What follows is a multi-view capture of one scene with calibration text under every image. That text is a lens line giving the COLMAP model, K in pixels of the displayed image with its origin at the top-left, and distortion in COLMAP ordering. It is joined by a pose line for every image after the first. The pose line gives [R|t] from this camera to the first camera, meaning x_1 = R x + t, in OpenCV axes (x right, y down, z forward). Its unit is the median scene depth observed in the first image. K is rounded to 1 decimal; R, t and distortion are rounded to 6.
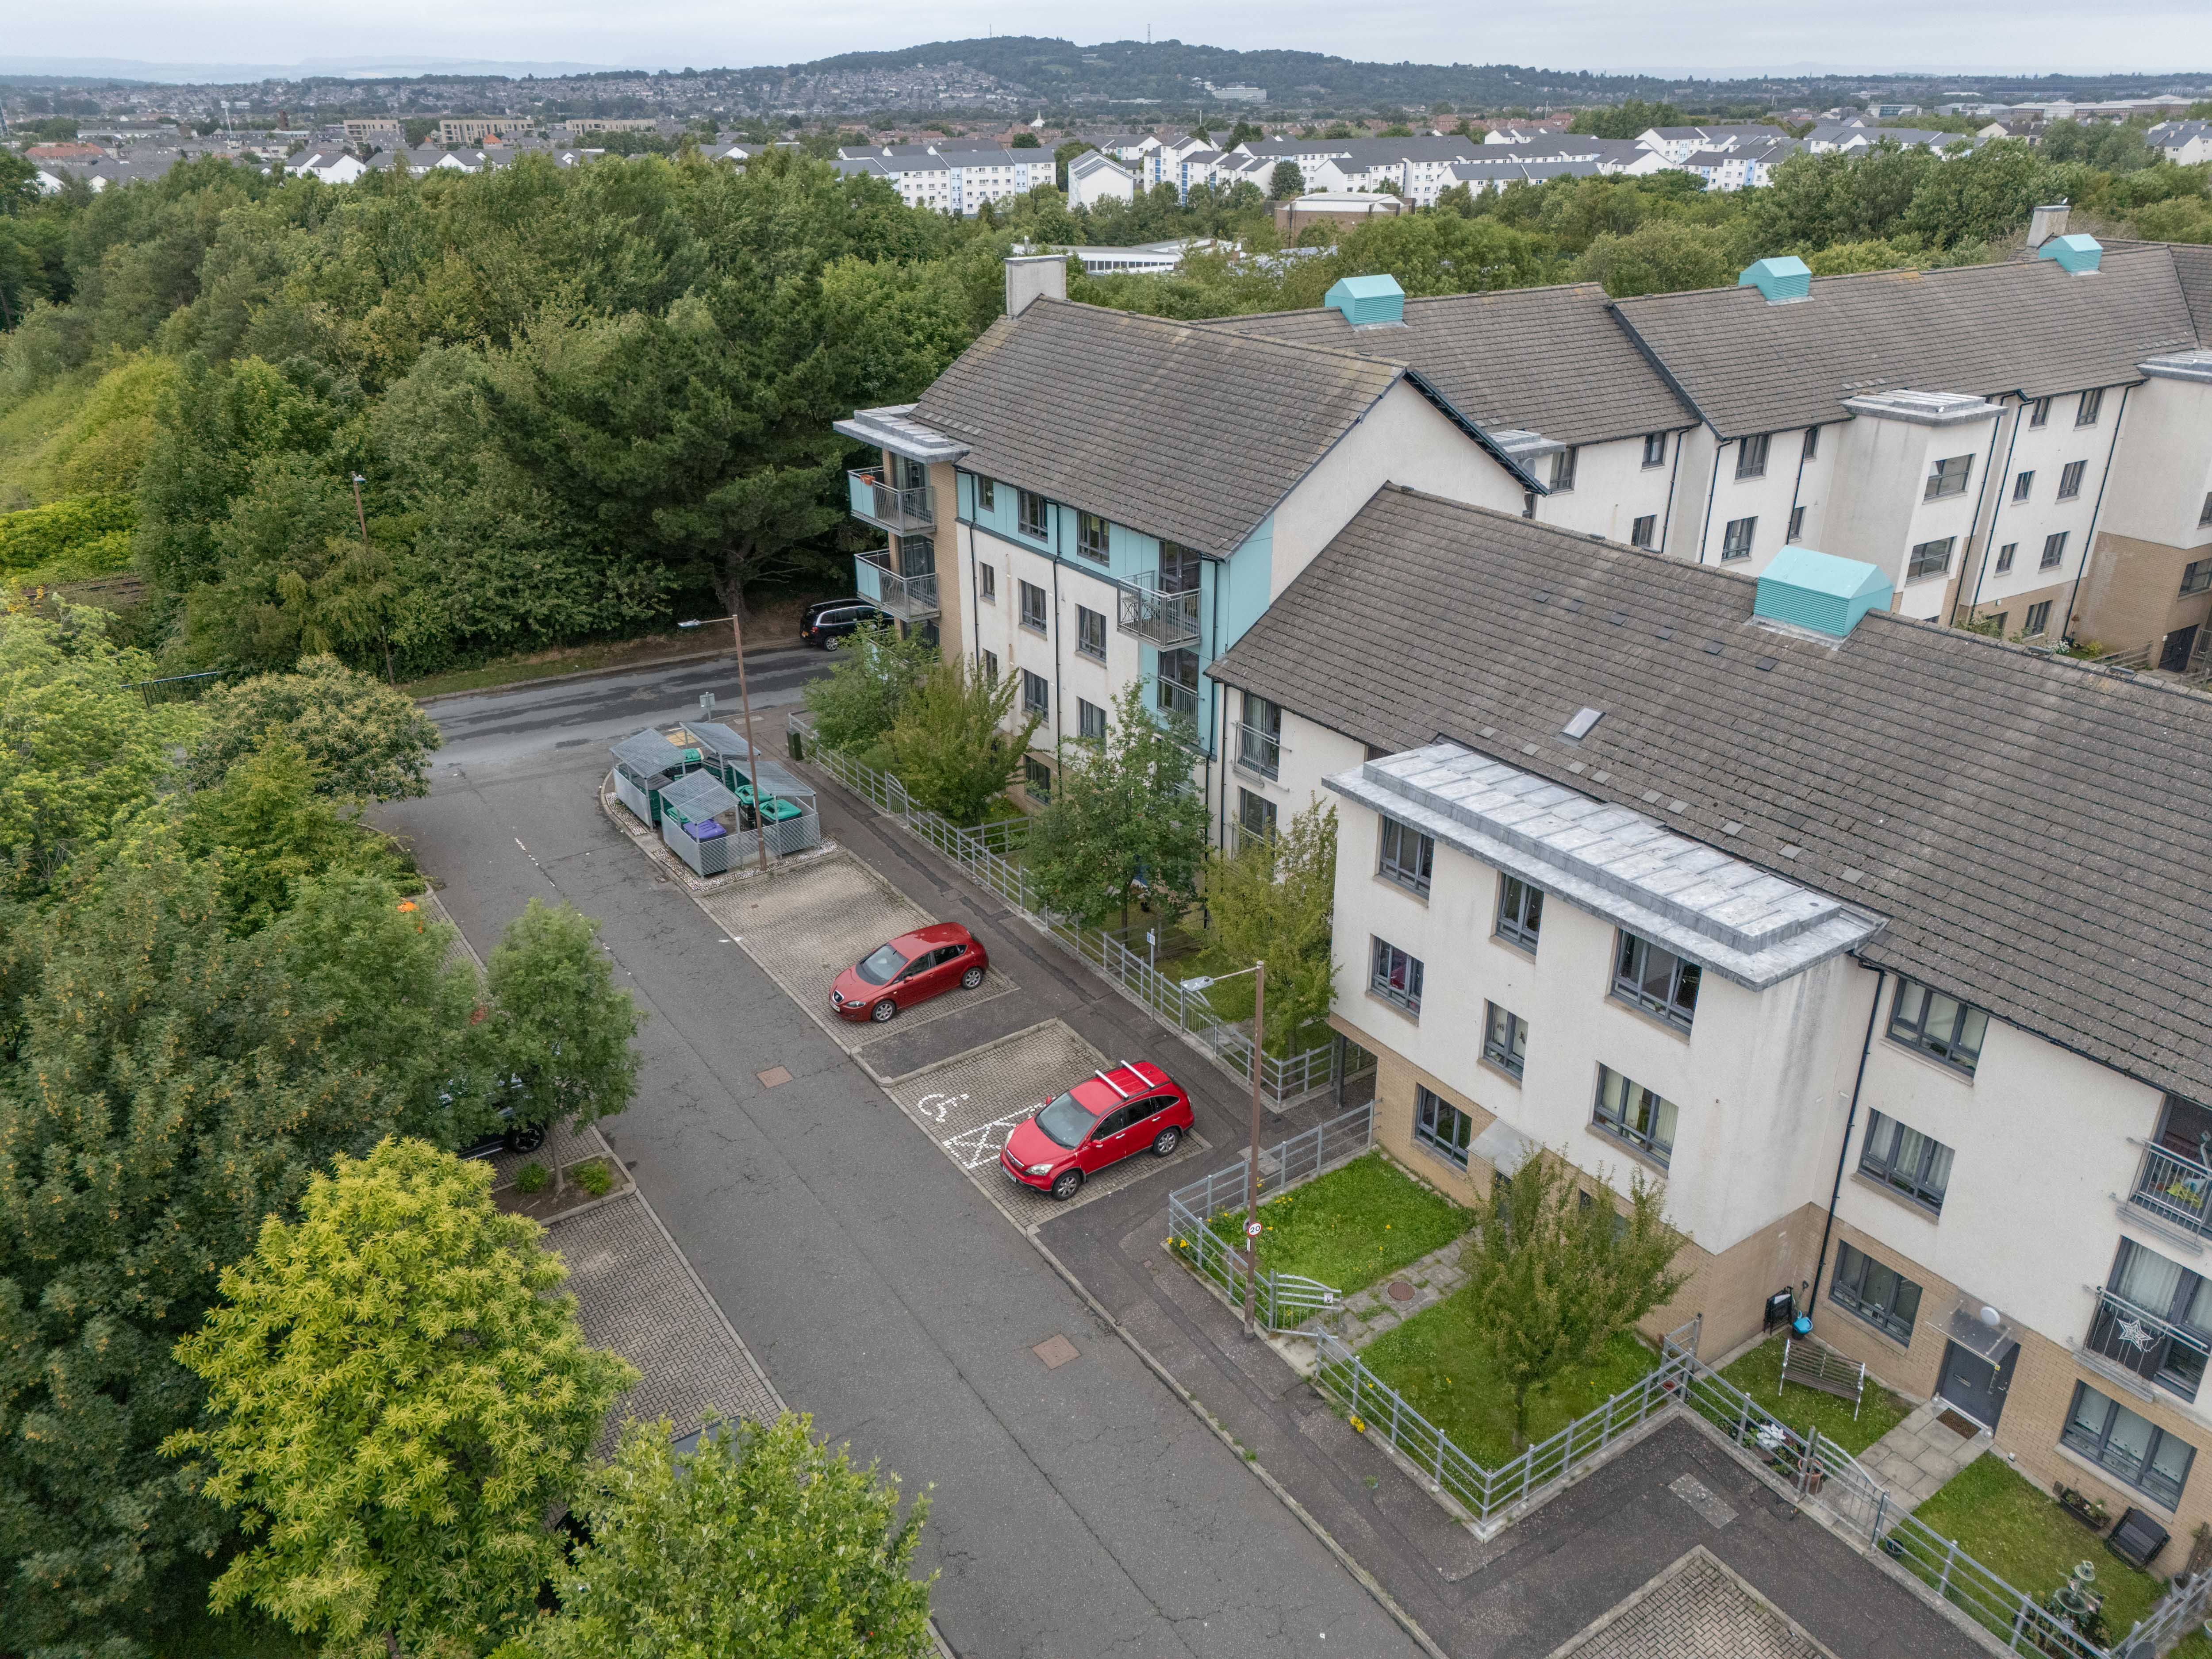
lens RADIAL K [[1627.3, 0, 1106.0], [0, 1627.3, 829.5], [0, 0, 1]] dist [0.094406, -0.093556]
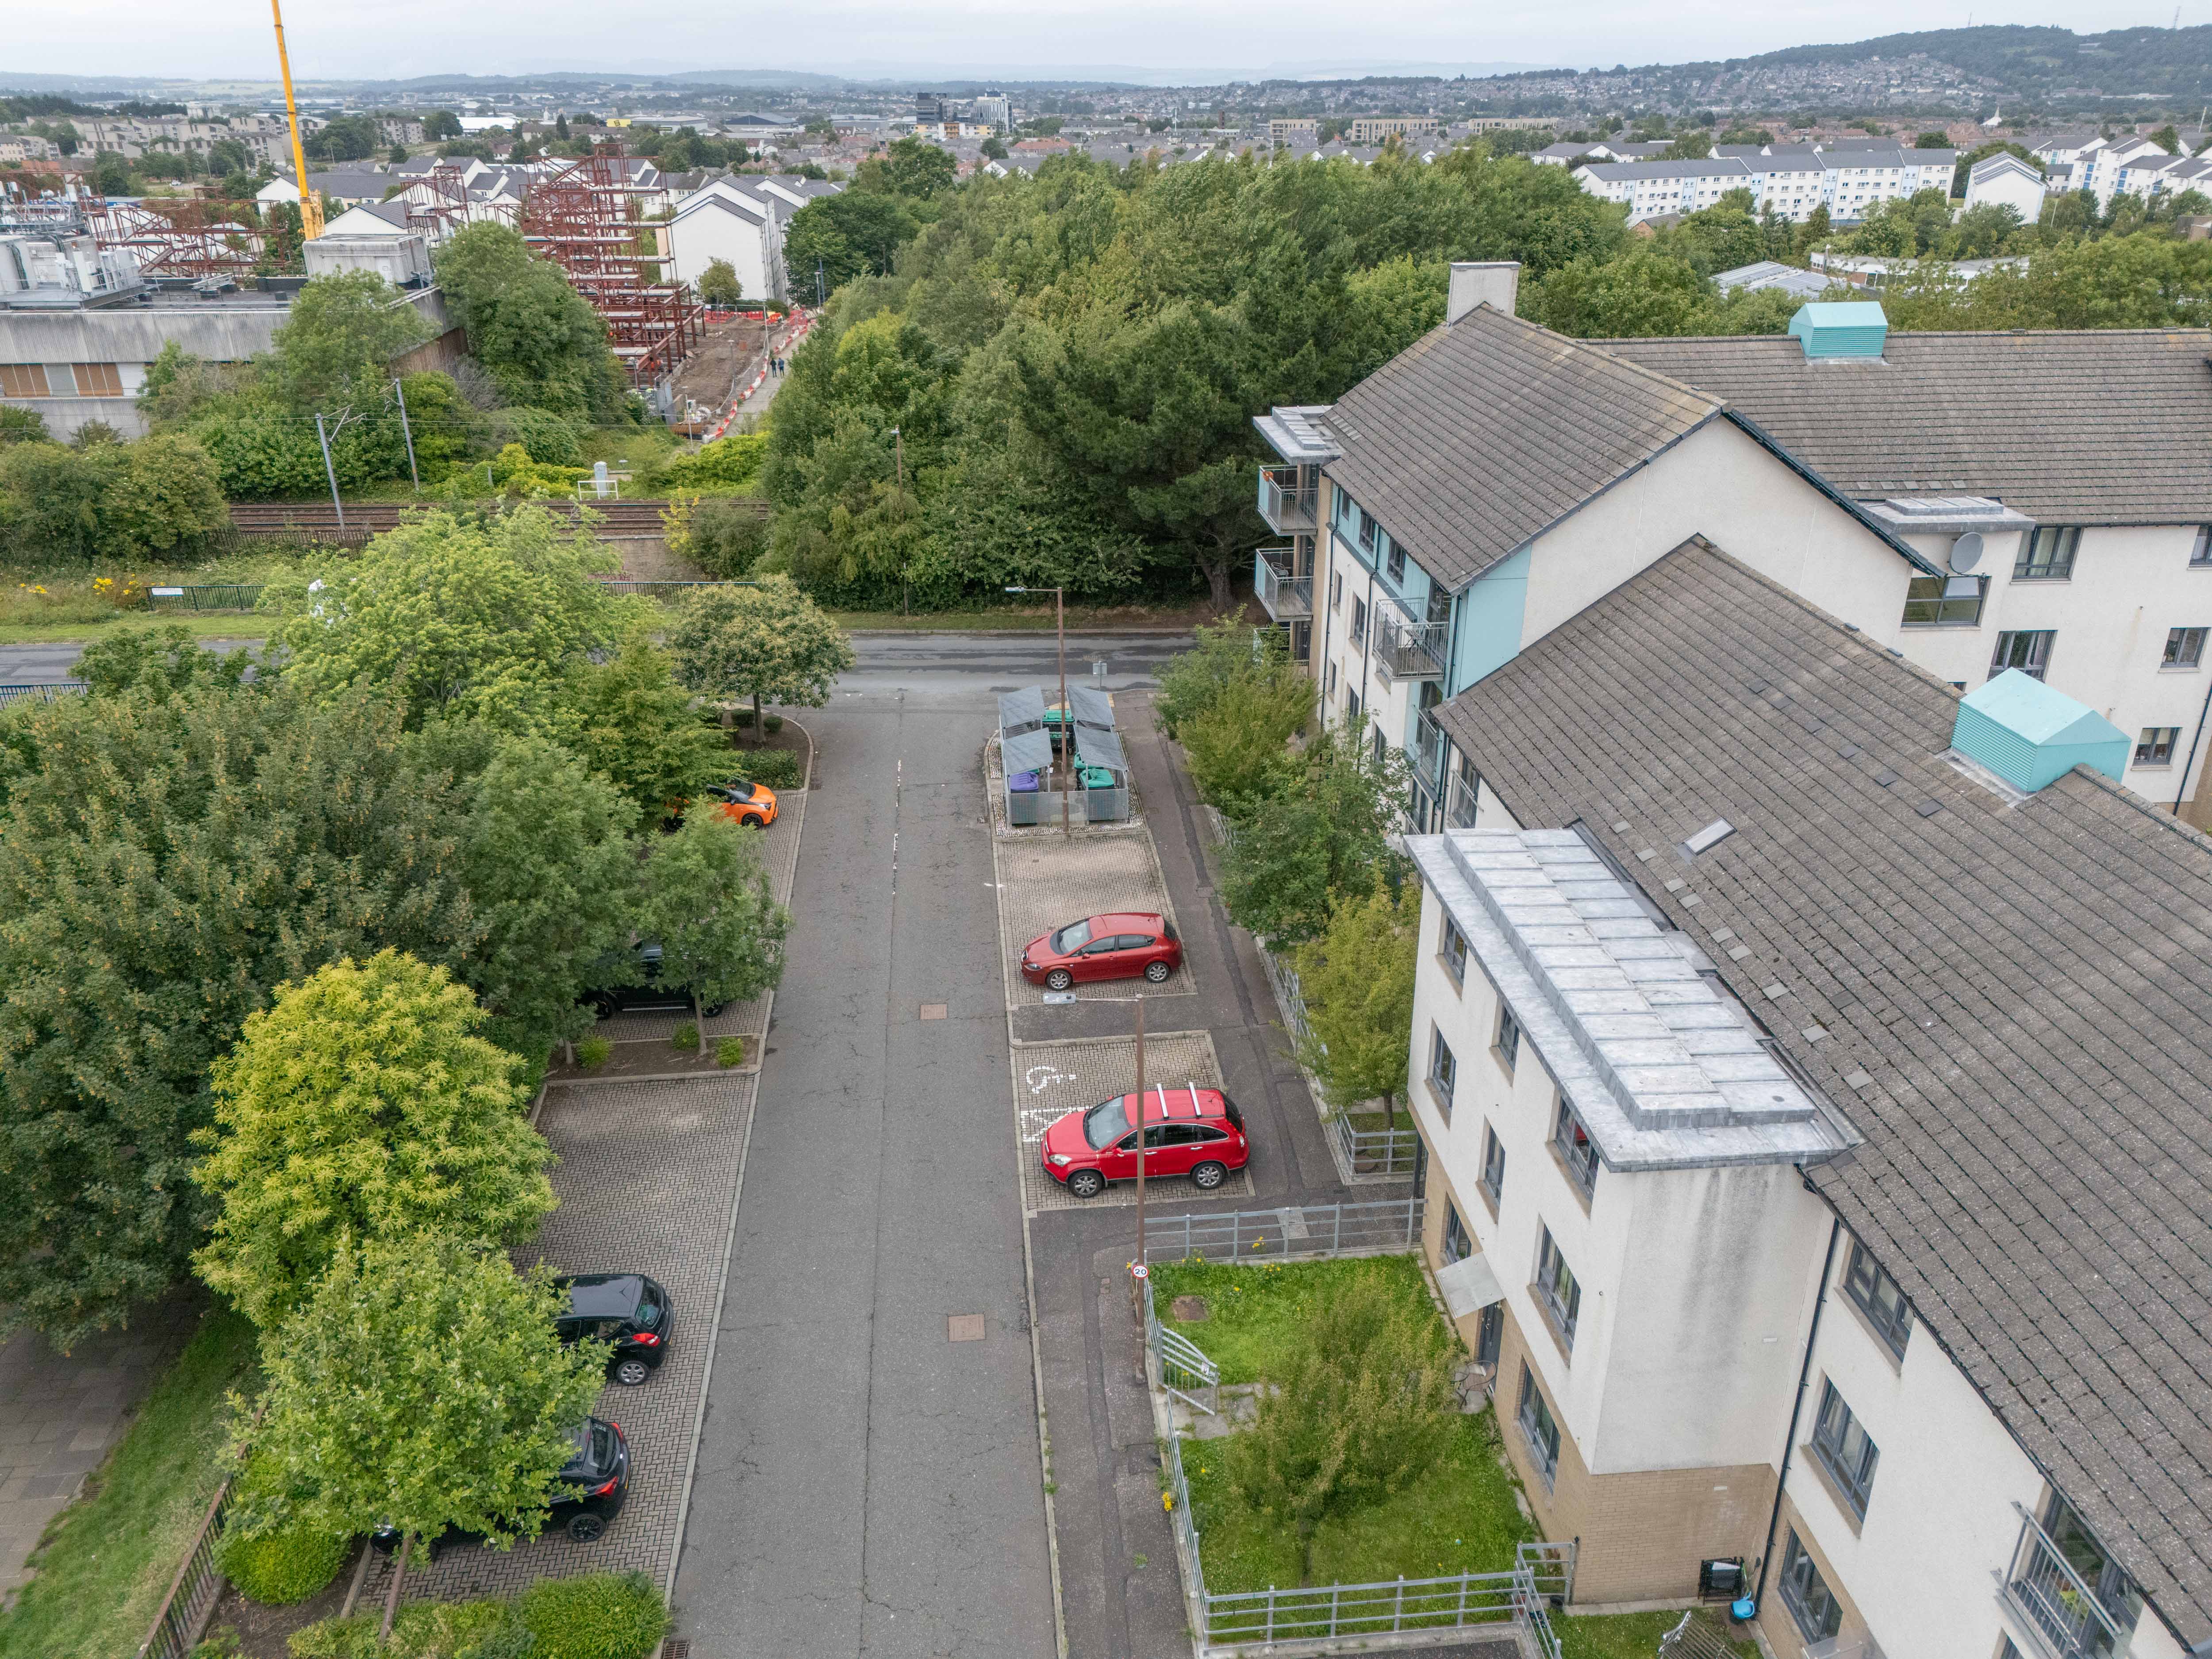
lens RADIAL K [[1624.5, 0, 1106.0], [0, 1624.5, 829.5], [0, 0, 1]] dist [0.105390, -0.097689]
pose [[0.874455, 0.204553, -0.439871, 0.267733], [-0.204365, 0.977698, 0.048385, -0.031455], [0.439959, 0.047583, 0.896757, 0.069984]]
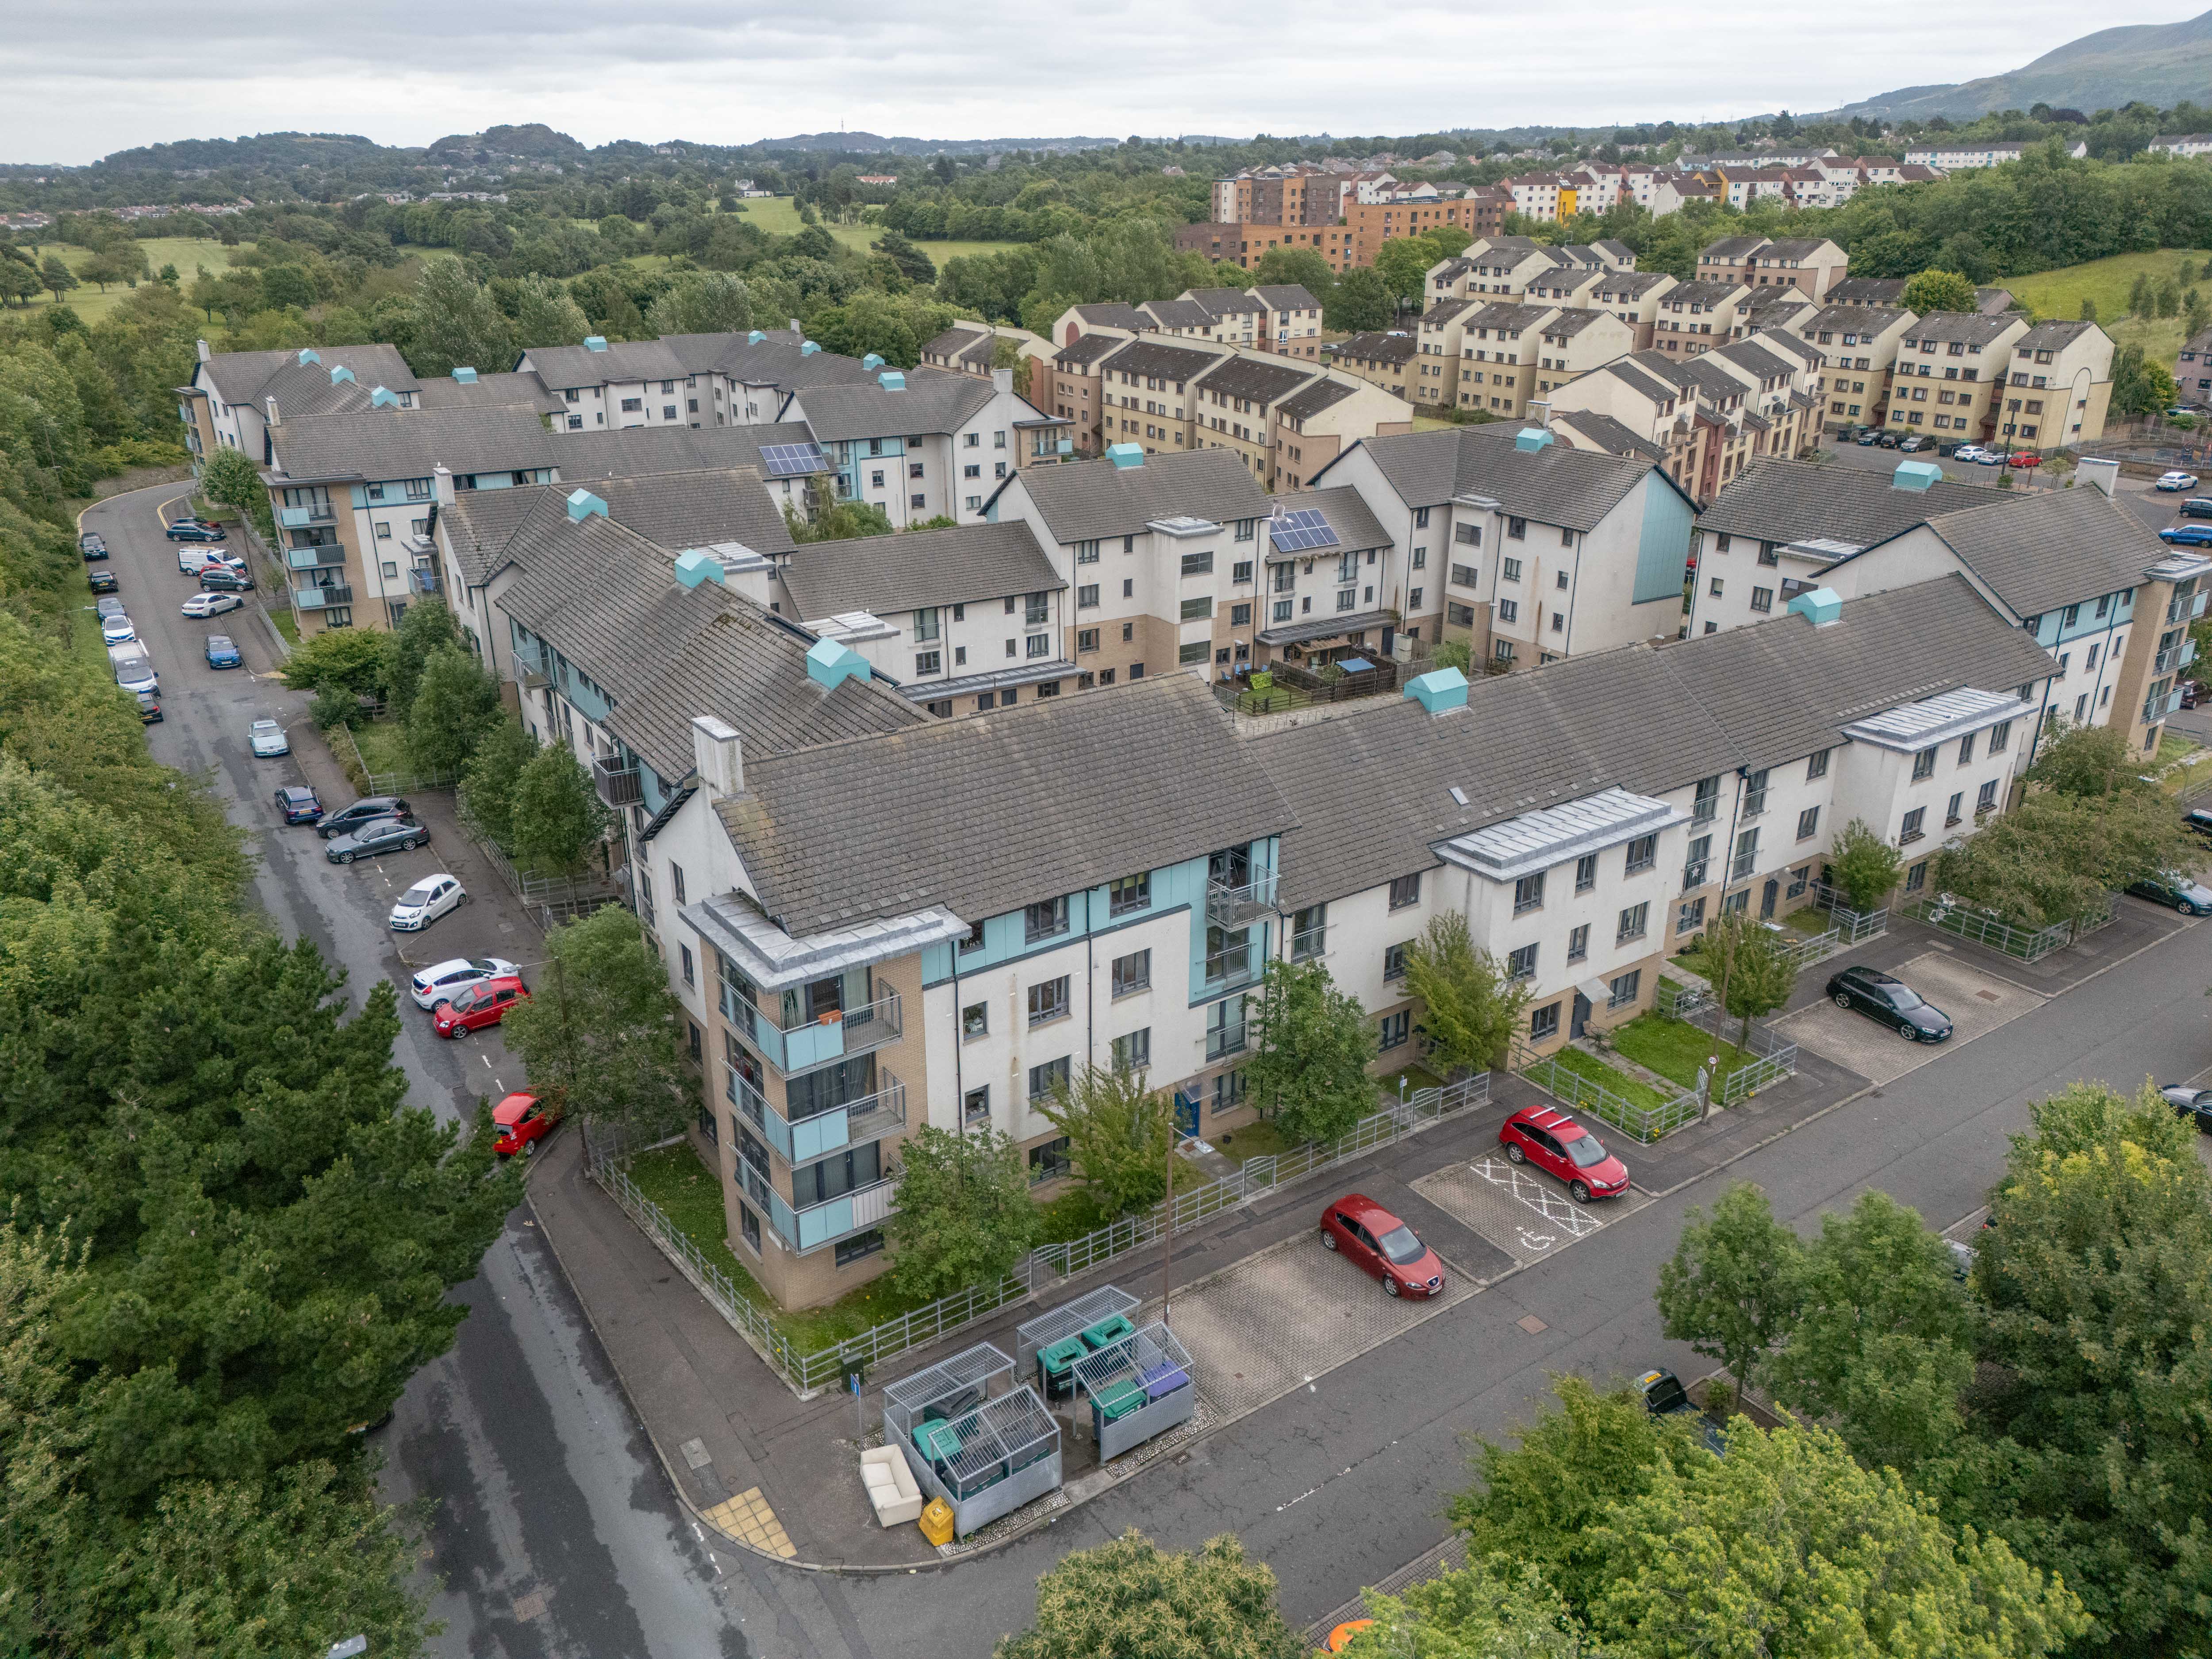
lens RADIAL K [[1624.5, 0, 1106.0], [0, 1624.5, 829.5], [0, 0, 1]] dist [0.105390, -0.097689]
pose [[-0.026625, -0.368101, 0.929405, -0.930759], [0.412303, 0.842926, 0.345662, -0.551413], [-0.910658, 0.392400, 0.129326, 0.777155]]
